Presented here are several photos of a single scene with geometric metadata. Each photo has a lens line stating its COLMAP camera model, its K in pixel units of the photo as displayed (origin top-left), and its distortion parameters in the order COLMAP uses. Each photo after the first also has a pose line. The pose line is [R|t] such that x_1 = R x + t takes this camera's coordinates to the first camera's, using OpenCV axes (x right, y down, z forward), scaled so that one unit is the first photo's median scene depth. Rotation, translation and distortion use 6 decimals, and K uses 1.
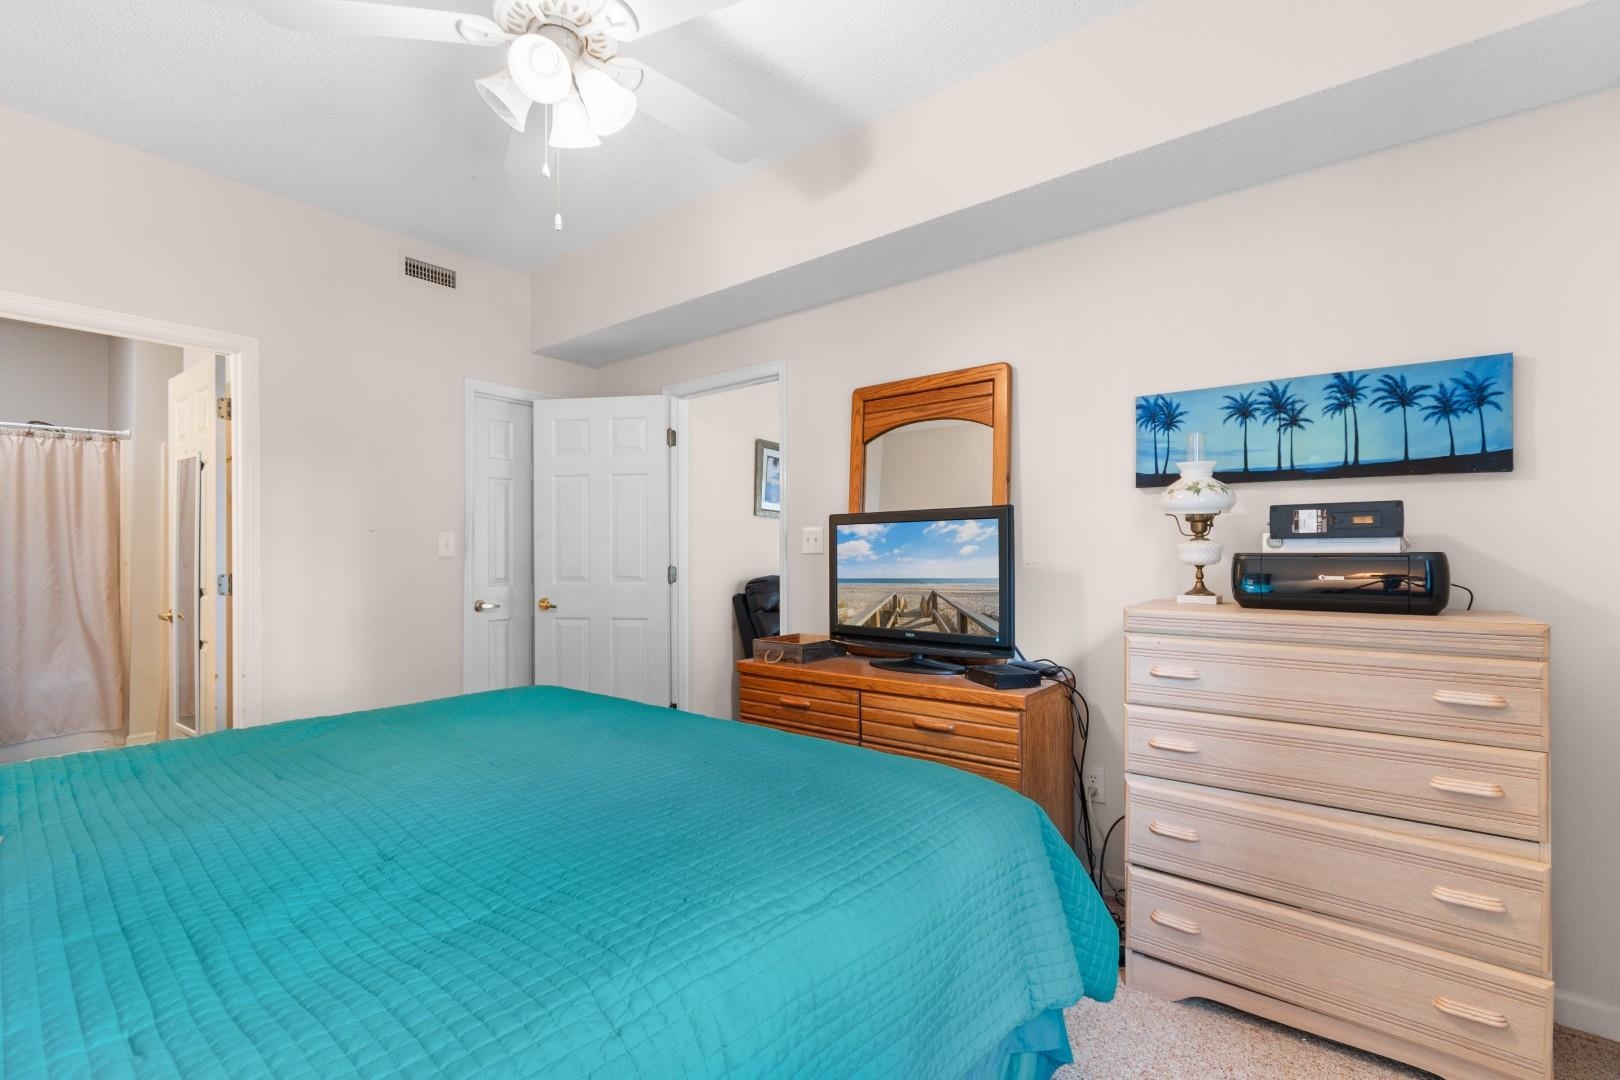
lens RADIAL K [[719.7, 0, 813.9], [0, 719.7, 545.3], [0, 0, 1]] dist [0.014264, -0.000189]
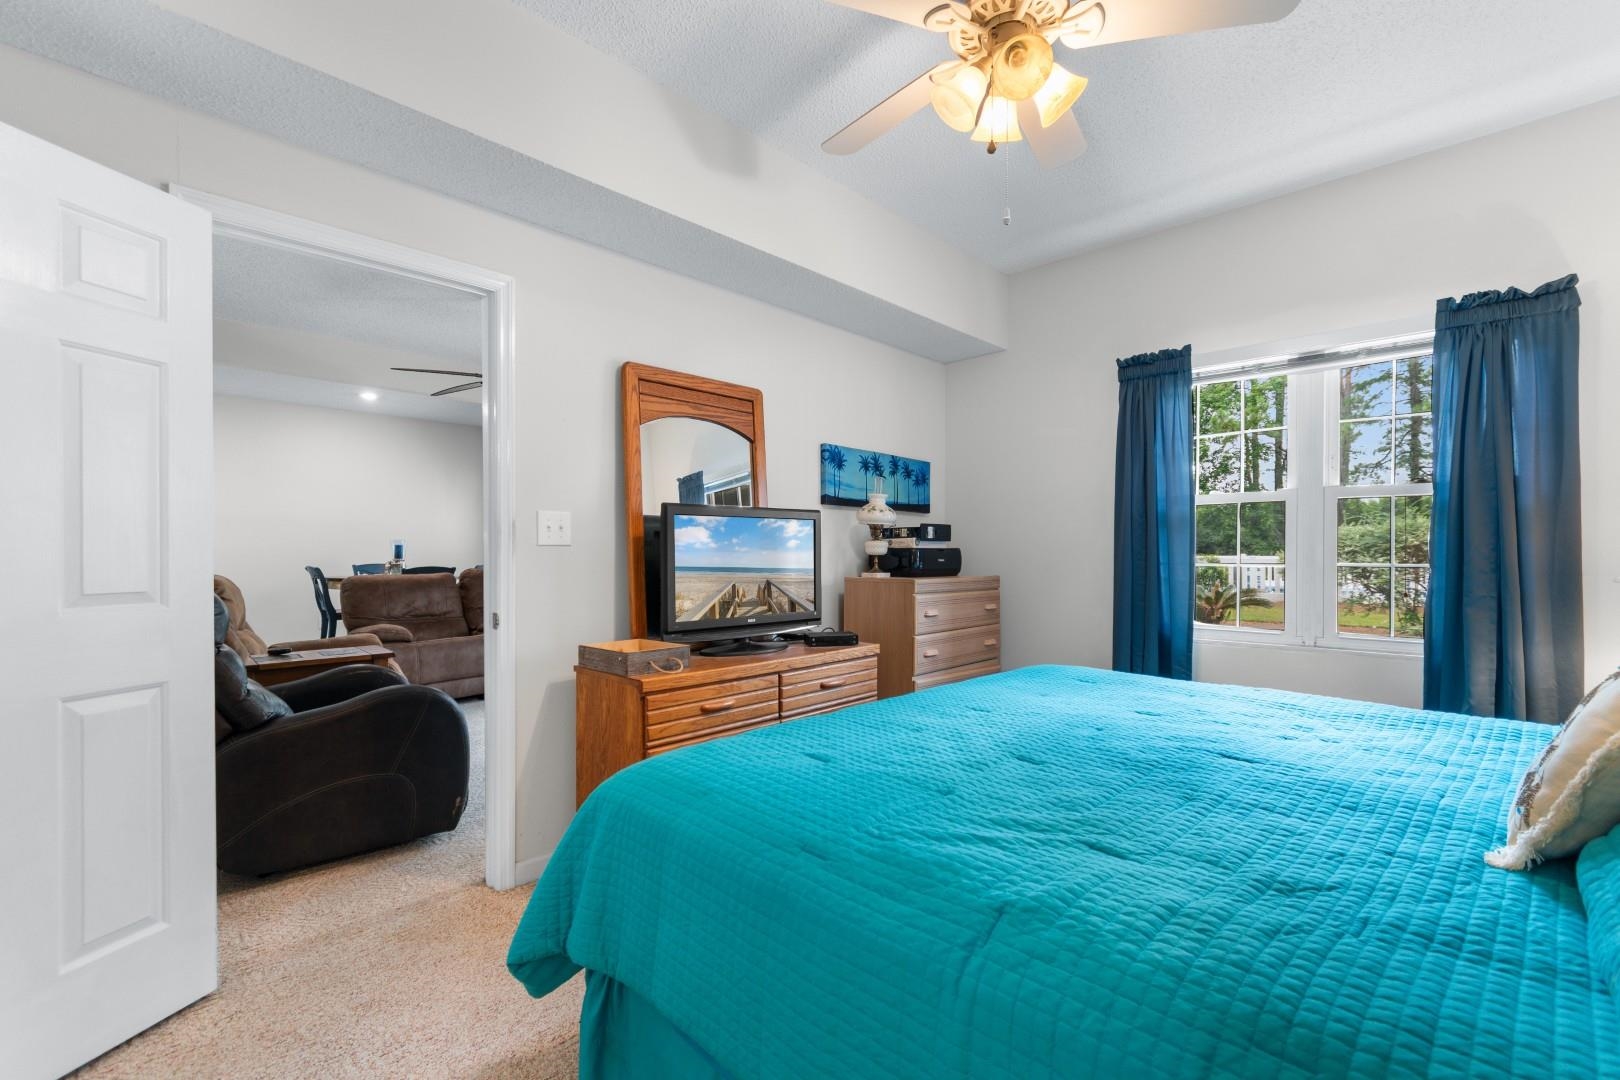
lens RADIAL K [[719.7, 0, 813.9], [0, 719.7, 545.3], [0, 0, 1]] dist [0.014264, -0.000189]
pose [[0.099665, 0.014962, 0.994909, -1.005494], [-0.012145, 0.999831, -0.013819, 0.025895], [-0.994947, -0.010706, 0.099830, 0.845194]]
